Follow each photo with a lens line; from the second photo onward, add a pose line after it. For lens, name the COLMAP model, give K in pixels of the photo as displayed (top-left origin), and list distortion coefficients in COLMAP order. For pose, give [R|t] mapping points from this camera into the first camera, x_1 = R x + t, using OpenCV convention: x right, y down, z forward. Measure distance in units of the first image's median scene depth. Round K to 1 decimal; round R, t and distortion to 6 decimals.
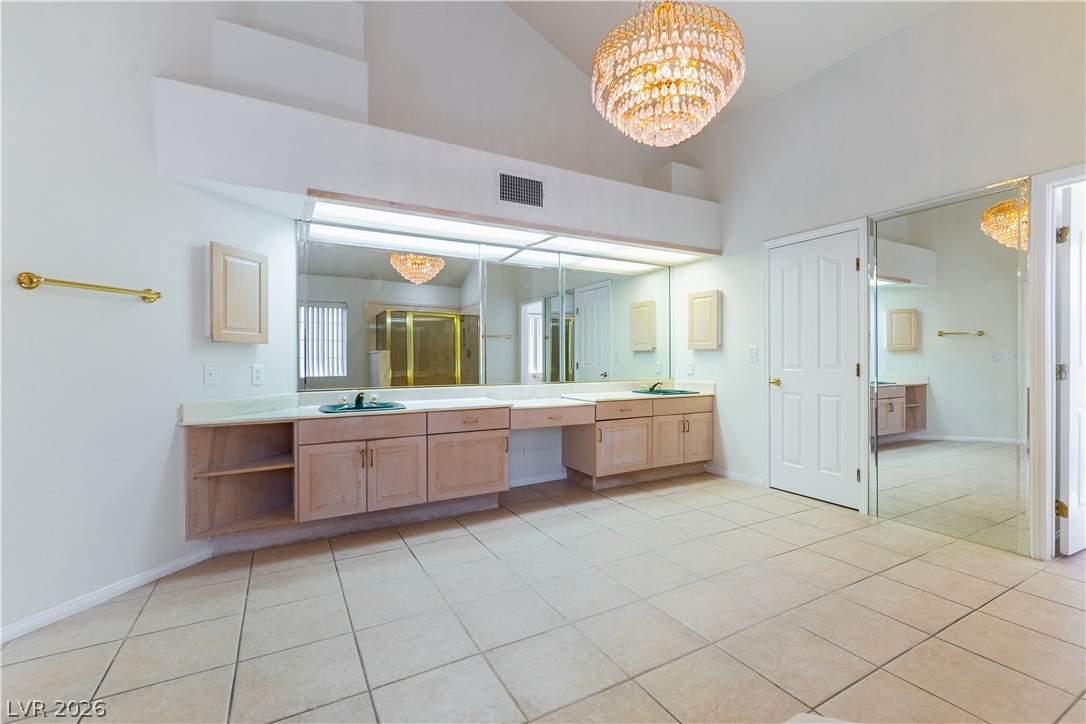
lens RADIAL K [[473.1, 0, 545.3], [0, 473.1, 362.4], [0, 0, 1]] dist [-0.000239, -0.000089]
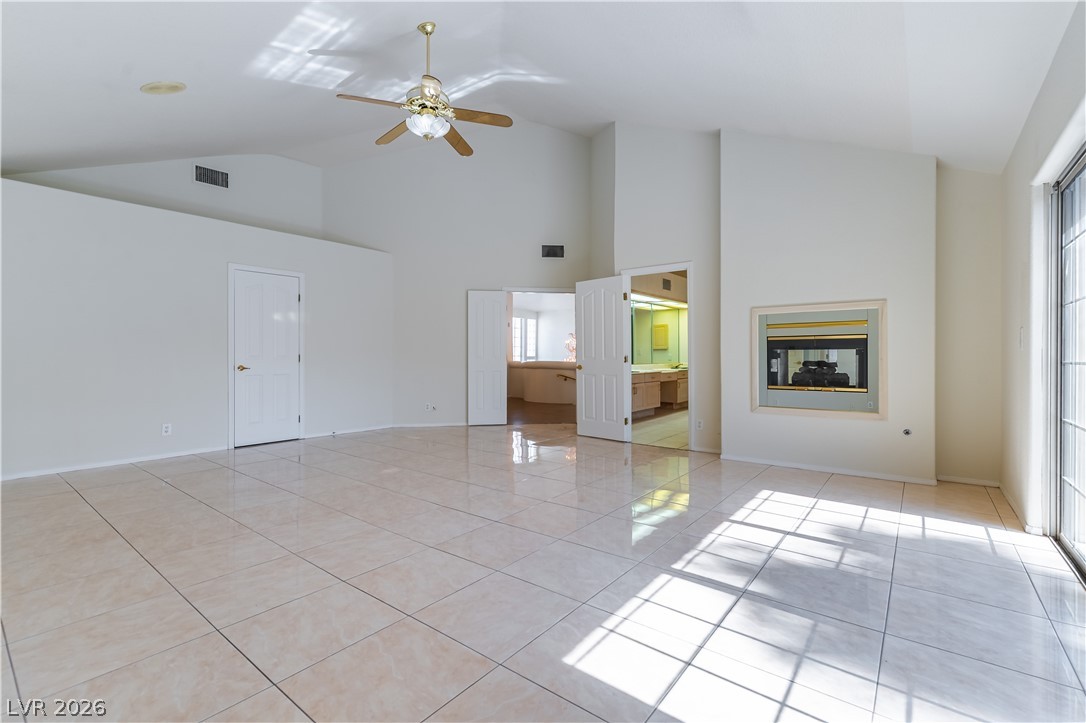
lens RADIAL K [[473.1, 0, 544.4], [0, 473.1, 363.7], [0, 0, 1]] dist [-0.000239, -0.000089]
pose [[0.925883, -0.012391, 0.377608, -1.082624], [0.010302, 0.999918, 0.007551, 0.018515], [-0.377671, -0.003101, 0.925935, -0.723190]]
